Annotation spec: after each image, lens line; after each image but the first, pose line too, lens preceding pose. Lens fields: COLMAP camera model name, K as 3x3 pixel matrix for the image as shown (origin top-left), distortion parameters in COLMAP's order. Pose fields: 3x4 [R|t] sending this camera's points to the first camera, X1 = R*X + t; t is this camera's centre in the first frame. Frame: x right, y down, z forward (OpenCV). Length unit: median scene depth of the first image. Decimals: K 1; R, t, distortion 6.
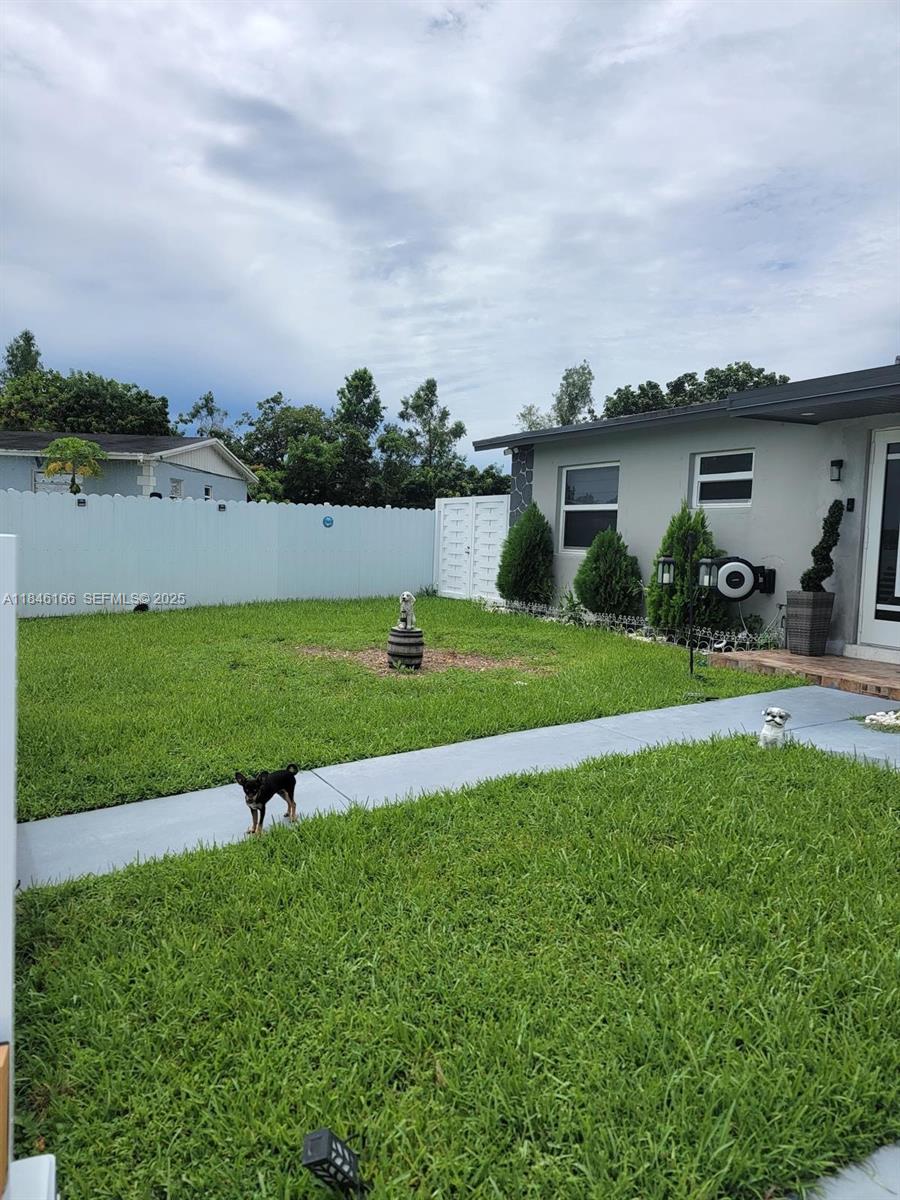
lens RADIAL K [[771.7, 0, 450.0], [0, 771.7, 600.0], [0, 0, 1]] dist [0.040138, -0.158494]
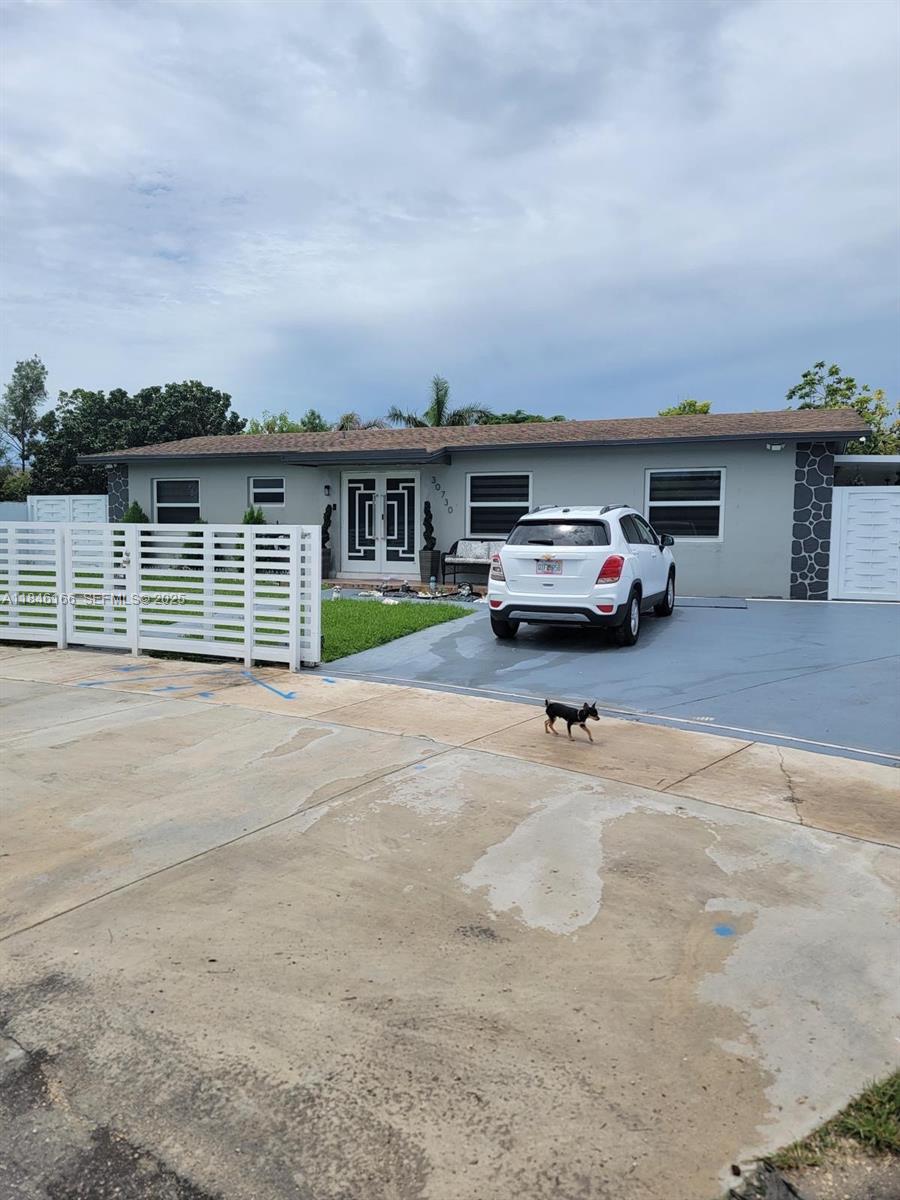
lens RADIAL K [[825.2, 0, 450.0], [0, 825.2, 600.0], [0, 0, 1]] dist [0.061044, -0.051326]
pose [[0.756134, -0.067301, 0.650946, -0.404464], [0.063355, 0.997554, 0.029544, 0.046609], [-0.651342, 0.018902, 0.758549, -0.509060]]
